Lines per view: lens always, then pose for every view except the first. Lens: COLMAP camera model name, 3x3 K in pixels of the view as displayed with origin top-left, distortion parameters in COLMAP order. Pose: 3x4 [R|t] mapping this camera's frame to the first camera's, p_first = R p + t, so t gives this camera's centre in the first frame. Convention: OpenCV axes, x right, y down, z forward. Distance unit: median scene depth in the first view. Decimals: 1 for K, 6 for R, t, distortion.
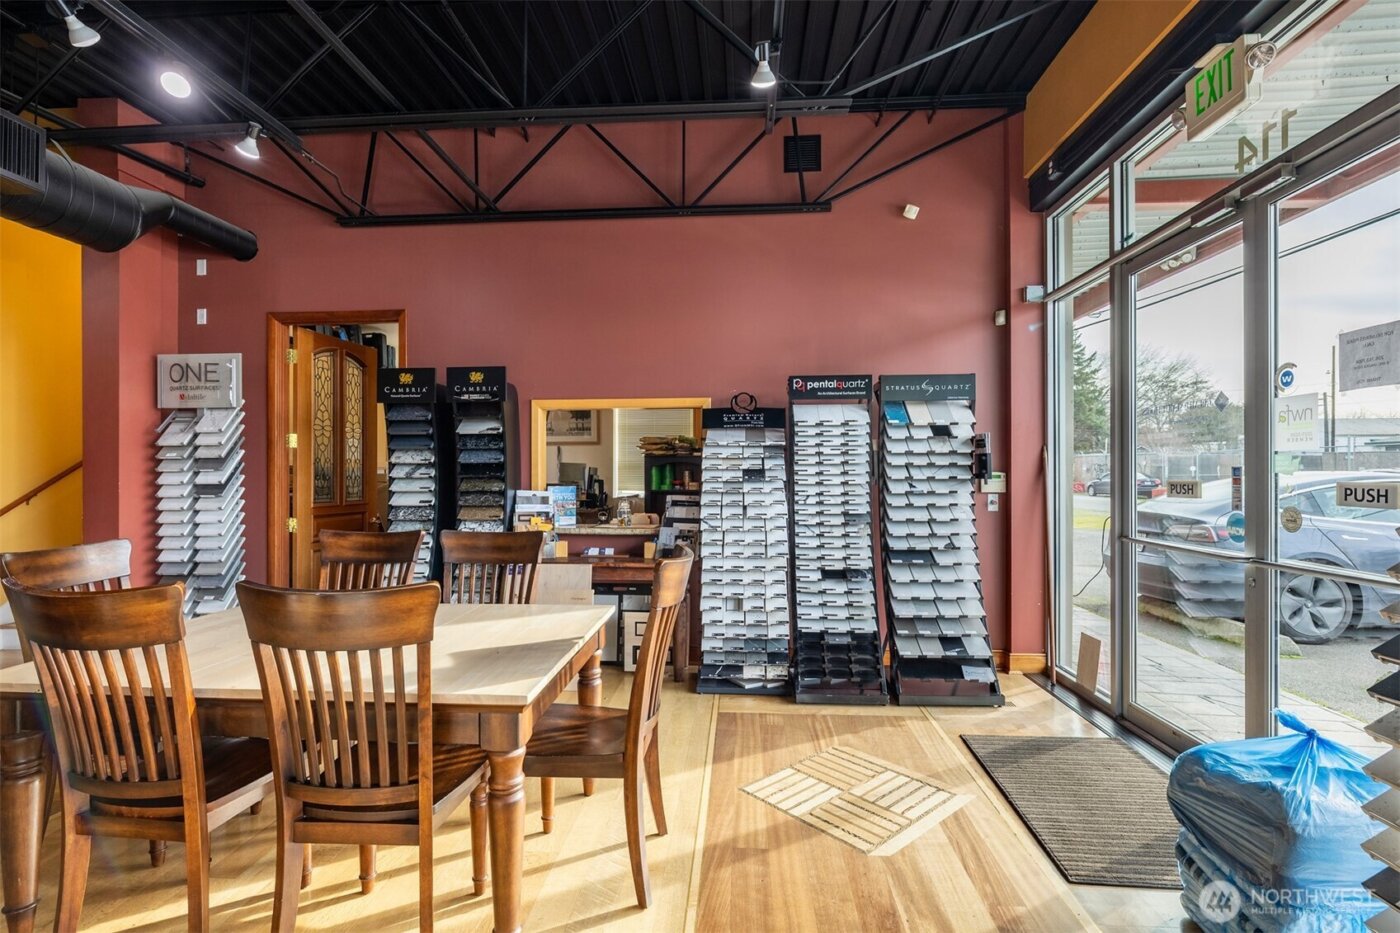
lens RADIAL K [[660.3, 0, 696.6], [0, 660.3, 470.0], [0, 0, 1]] dist [-0.006558, 0.000967]
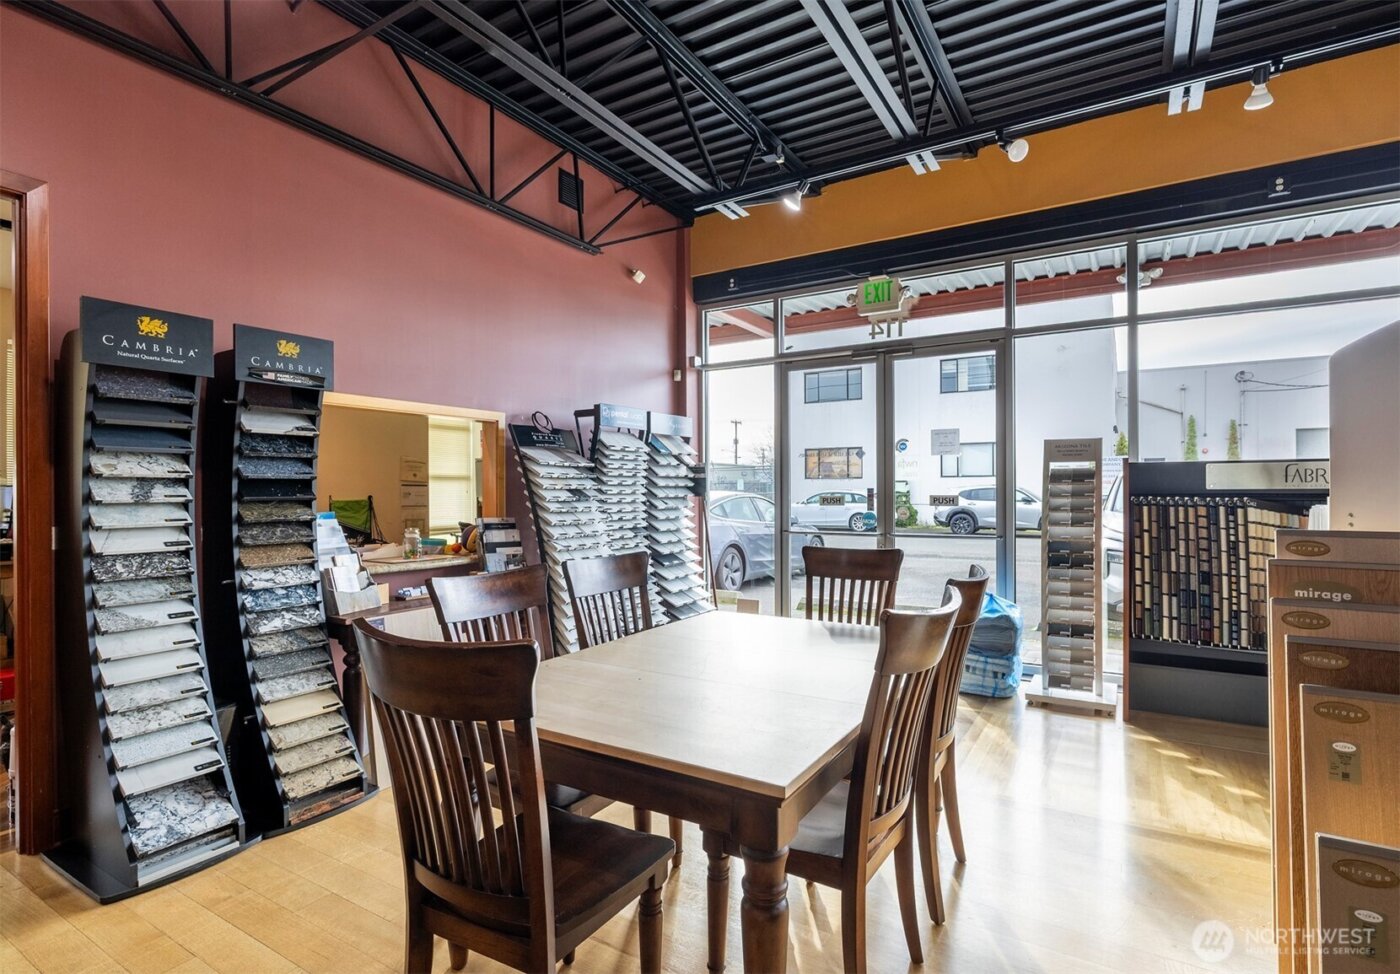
lens RADIAL K [[704.9, 0, 703.5], [0, 704.9, 488.7], [0, 0, 1]] dist [-0.024731, -0.000553]
pose [[0.445235, 0.002763, 0.895410, -0.766586], [-0.000660, 0.999996, -0.002758, 0.001000], [-0.895414, 0.000637, 0.445235, 0.313795]]
